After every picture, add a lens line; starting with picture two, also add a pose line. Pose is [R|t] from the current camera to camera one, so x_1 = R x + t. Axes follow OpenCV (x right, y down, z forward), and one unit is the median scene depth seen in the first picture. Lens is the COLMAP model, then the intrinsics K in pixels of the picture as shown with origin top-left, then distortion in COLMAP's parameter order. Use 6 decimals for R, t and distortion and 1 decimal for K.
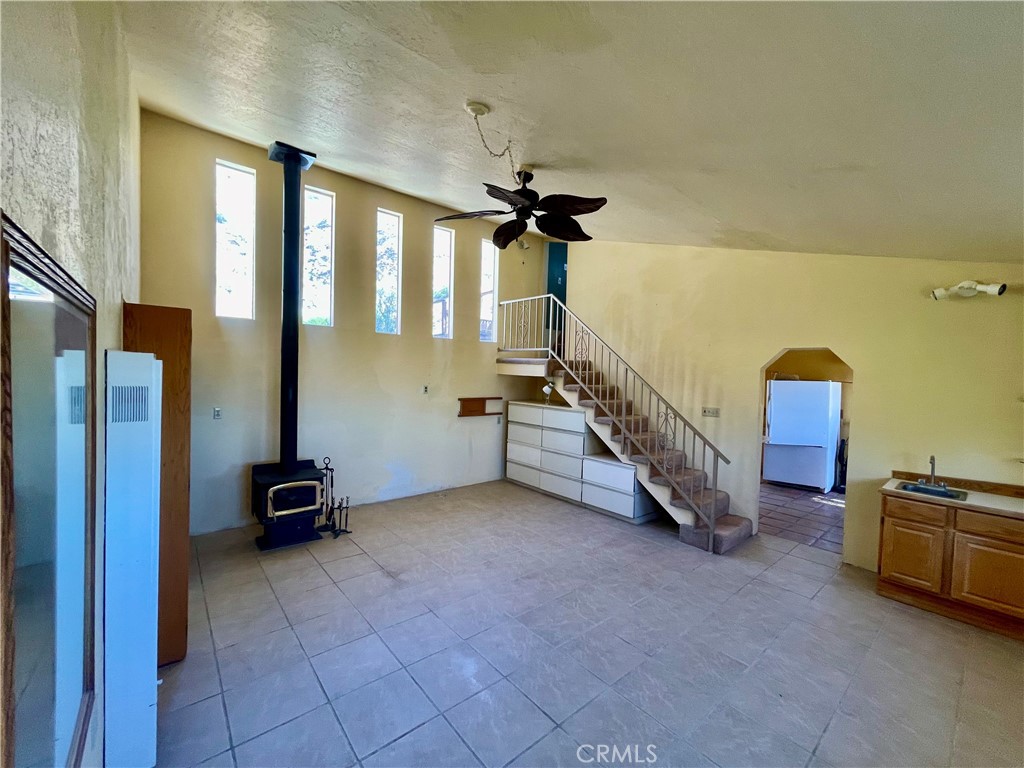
lens RADIAL K [[413.4, 0, 508.1], [0, 413.4, 384.8], [0, 0, 1]] dist [-0.001190, -0.000110]
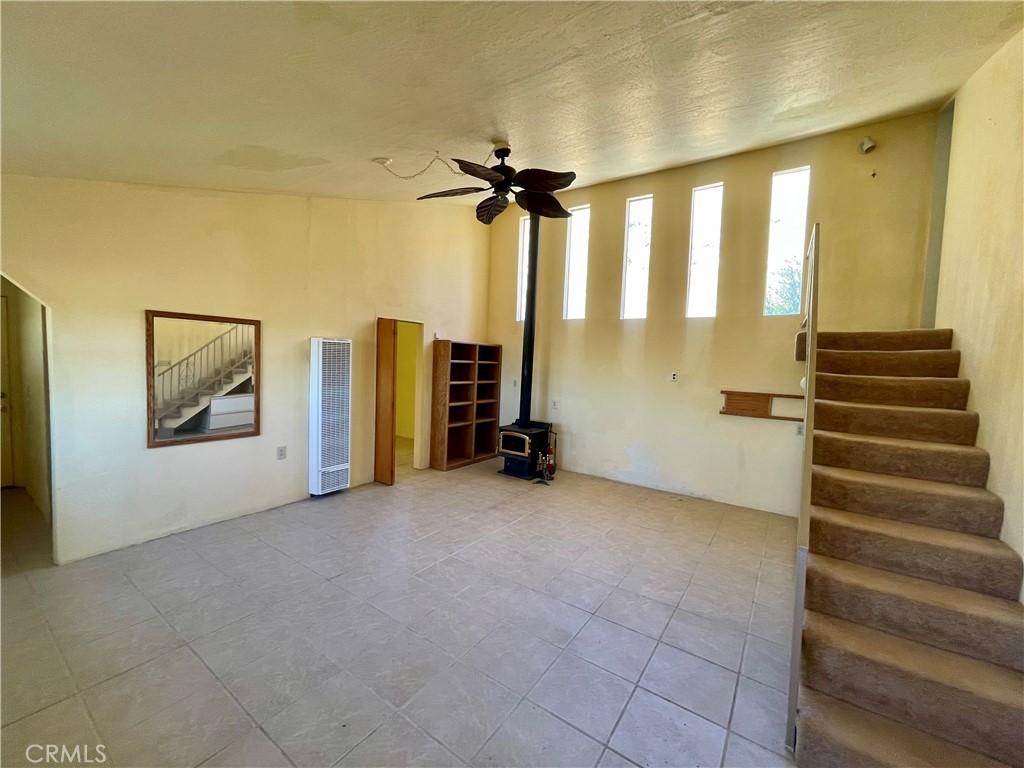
lens RADIAL K [[413.4, 0, 508.1], [0, 413.4, 384.8], [0, 0, 1]] dist [-0.001190, -0.000110]
pose [[0.262924, 0.043444, -0.963838, 0.707757], [-0.055786, 0.997999, 0.029765, 0.026455], [0.963202, 0.045943, 0.264822, 0.508120]]
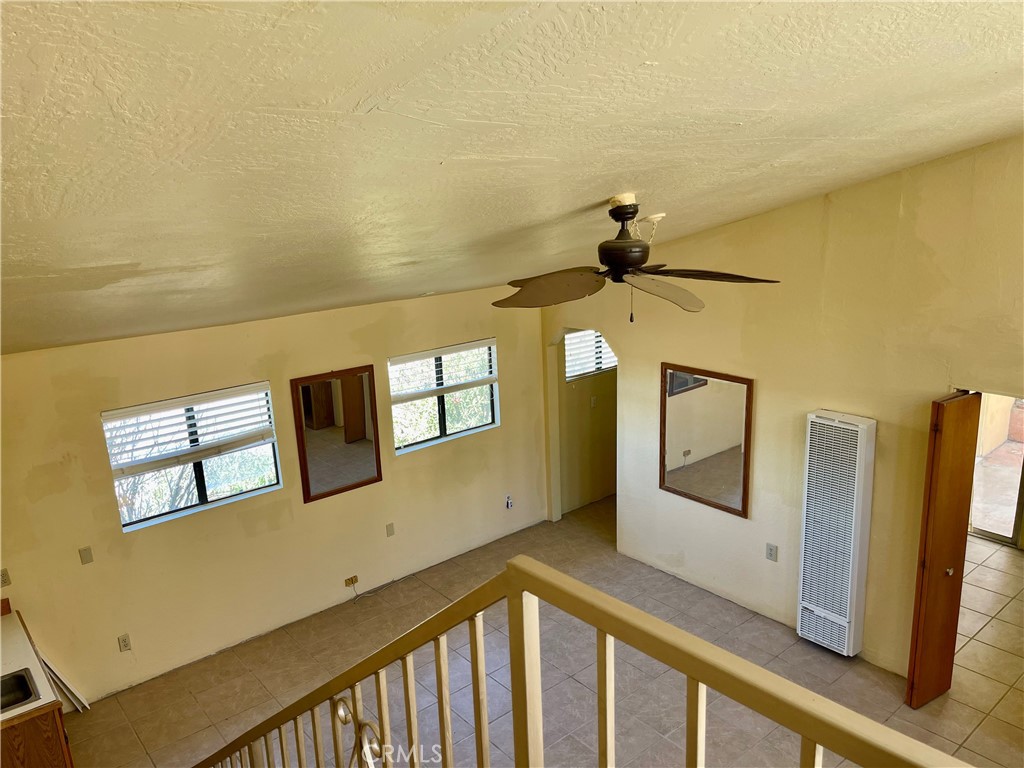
lens RADIAL K [[764.0, 0, 512.0], [0, 764.0, 384.0], [0, 0, 1]] dist [0.006774, 0.002174]
pose [[-0.999916, 0.012825, -0.001755, 0.133065], [0.011845, 0.961210, 0.275564, -0.380288], [0.005221, 0.275520, -0.961281, 1.393313]]
